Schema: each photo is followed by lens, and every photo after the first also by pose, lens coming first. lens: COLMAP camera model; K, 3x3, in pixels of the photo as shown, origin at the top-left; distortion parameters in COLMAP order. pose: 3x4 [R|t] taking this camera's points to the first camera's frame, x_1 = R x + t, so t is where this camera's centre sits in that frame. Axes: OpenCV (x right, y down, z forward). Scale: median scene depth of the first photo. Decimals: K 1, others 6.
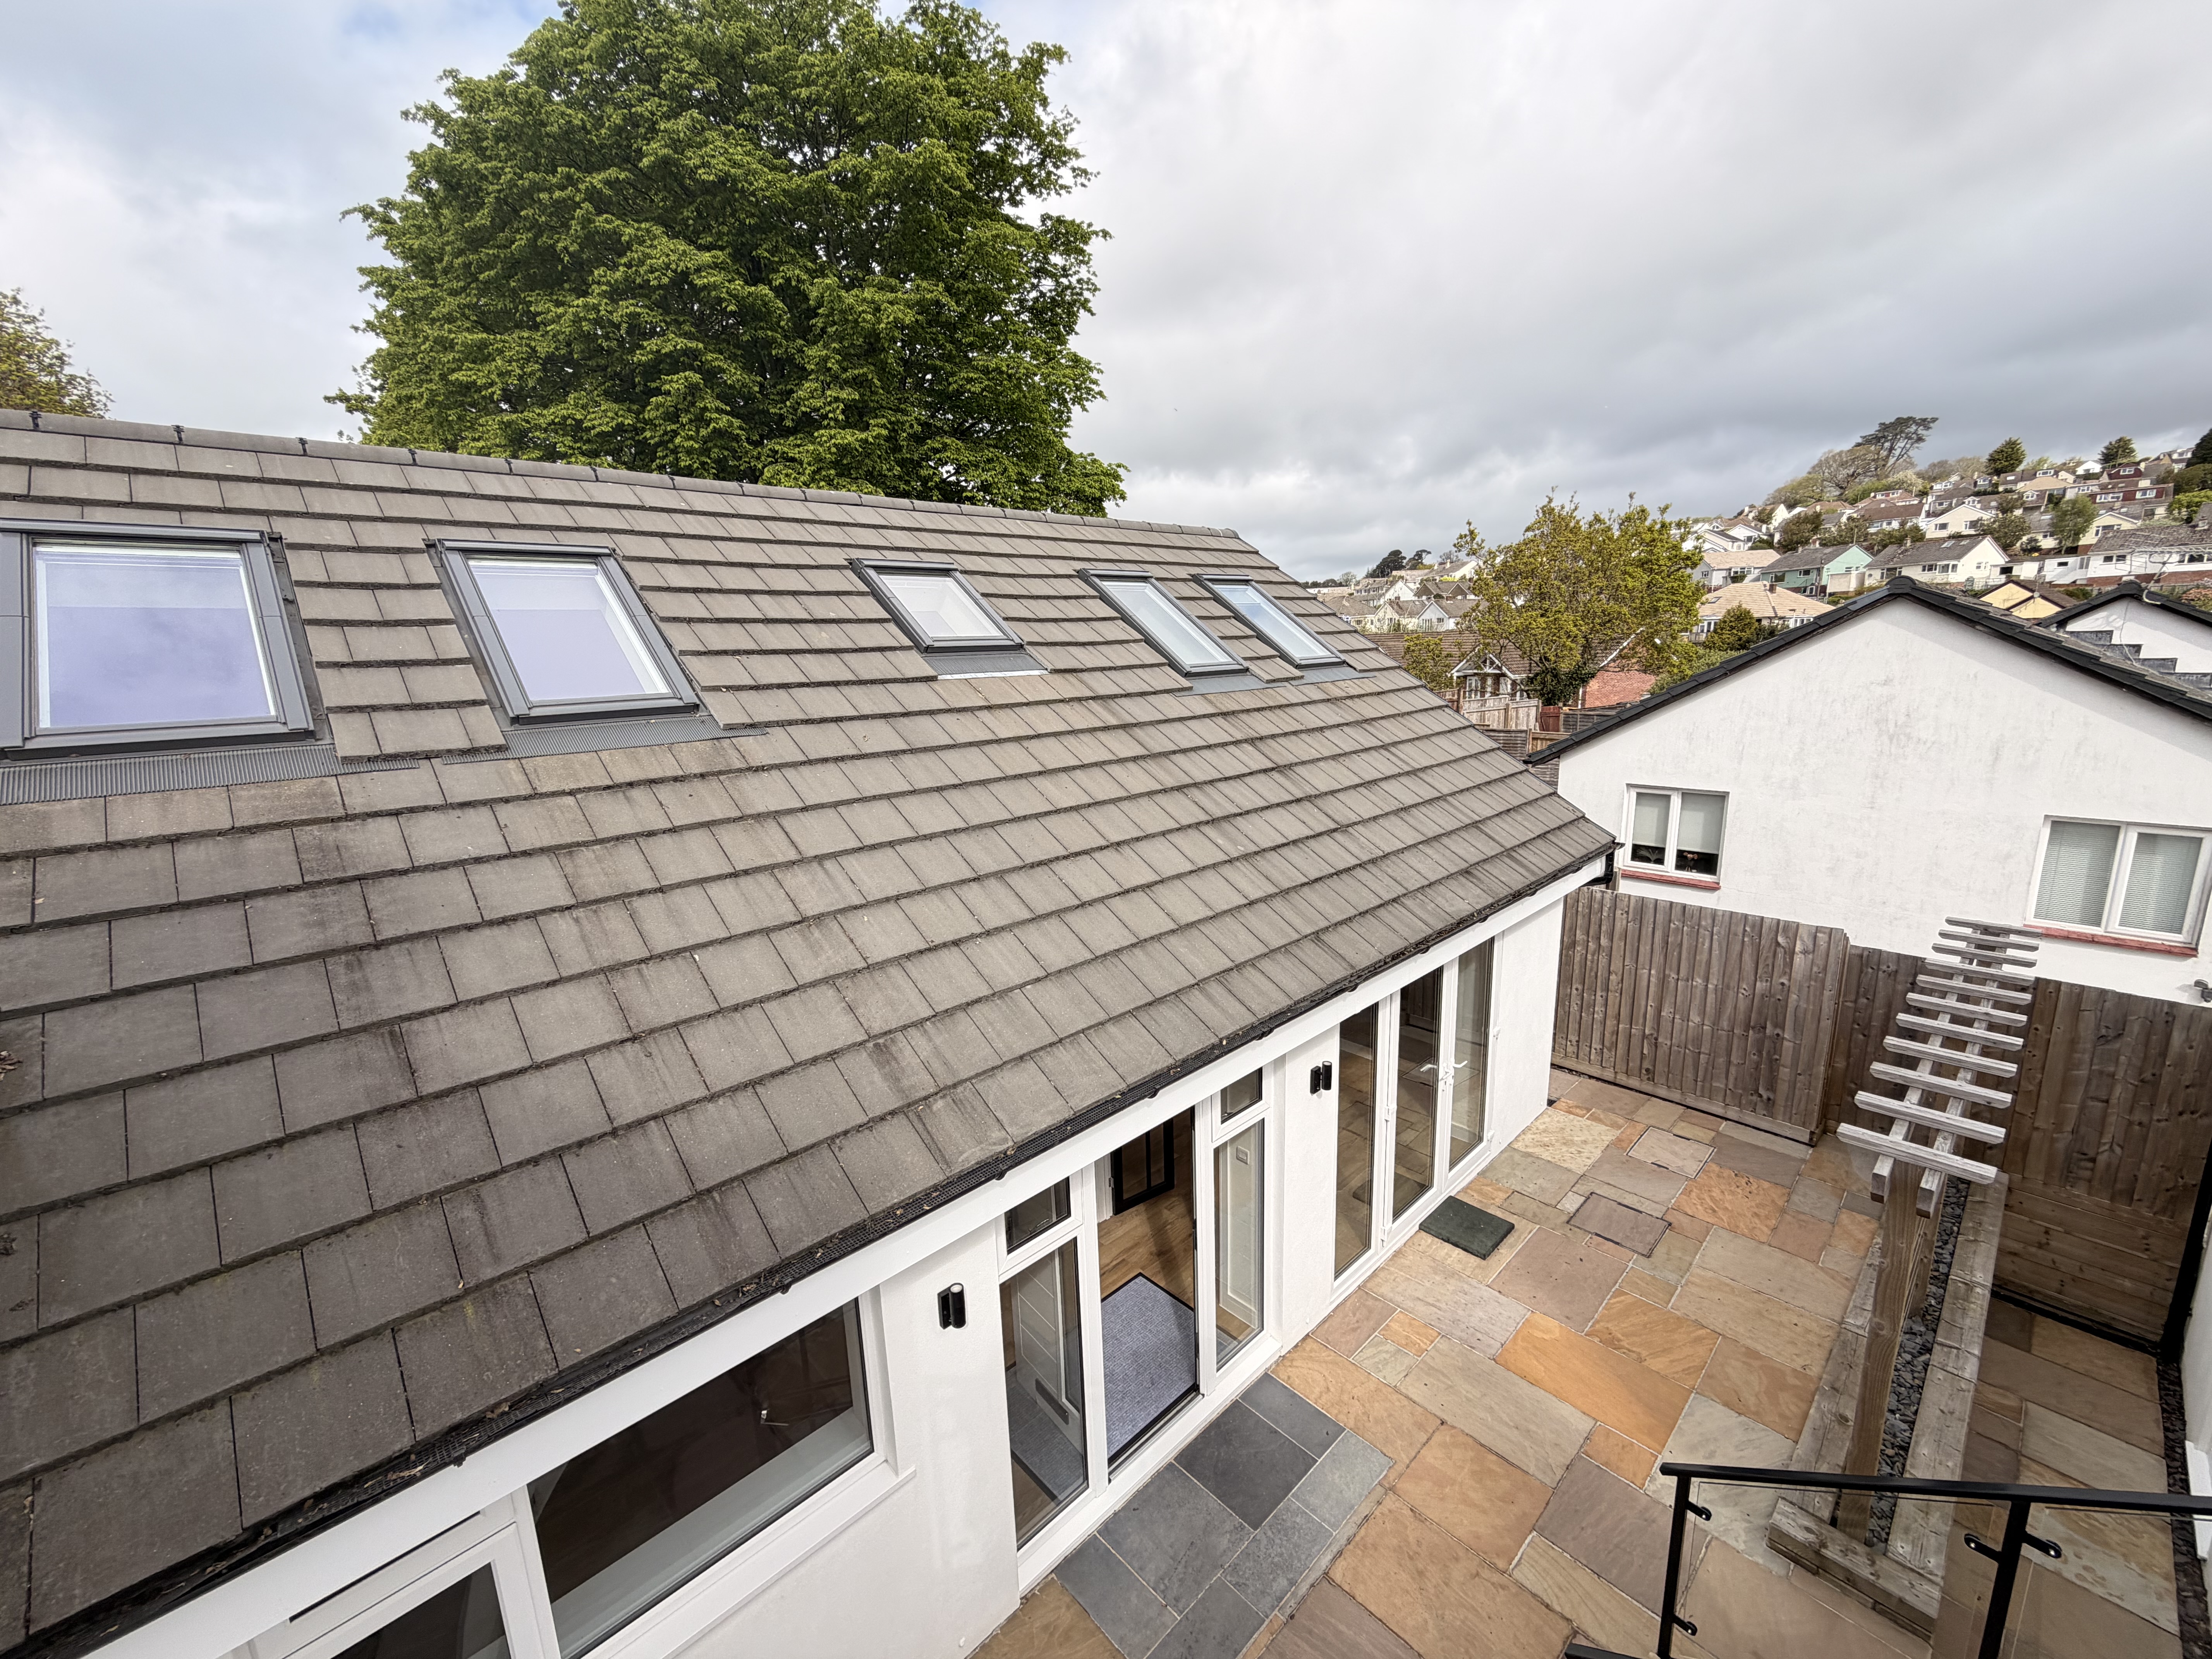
lens RADIAL K [[884.2, 0, 1096.1], [0, 884.2, 829.8], [0, 0, 1]] dist [-0.000186, 0.000417]
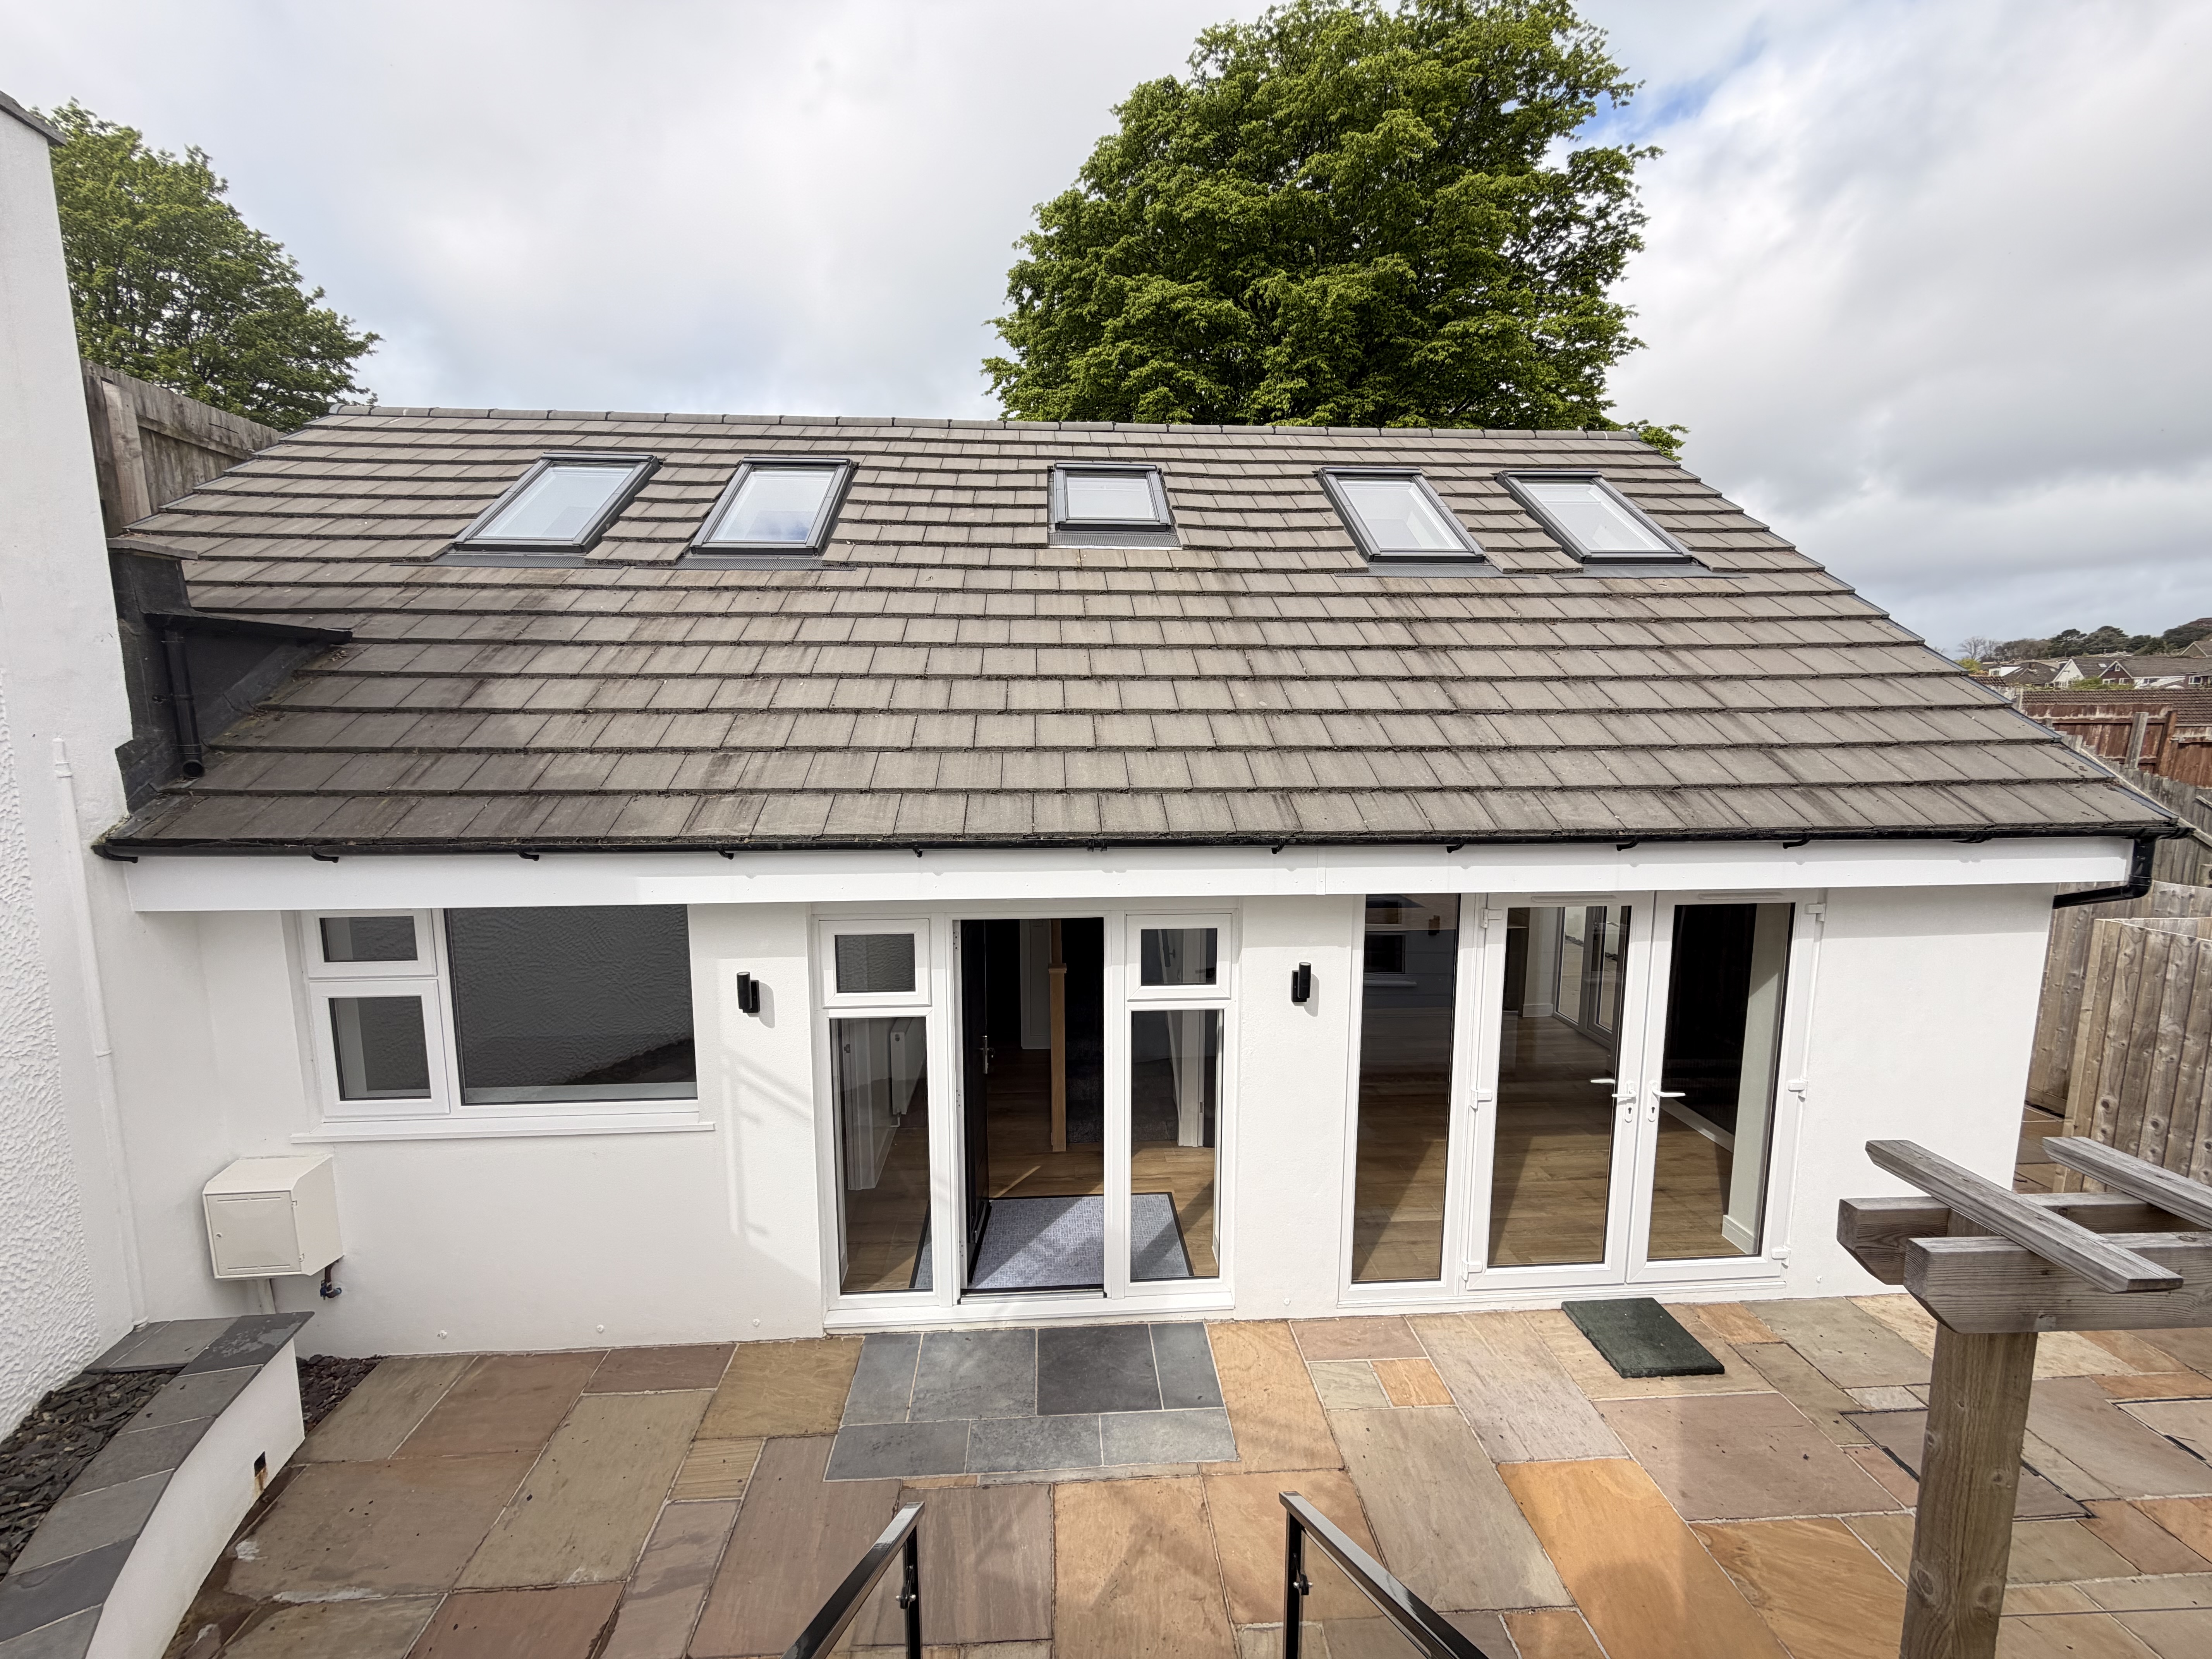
lens RADIAL K [[884.2, 0, 1094.8], [0, 884.2, 827.5], [0, 0, 1]] dist [-0.000186, 0.000417]
pose [[0.770104, 0.112126, -0.627986, 0.268671], [-0.155447, 0.987741, -0.014266, 0.080813], [0.618688, 0.108605, 0.778094, 0.106050]]
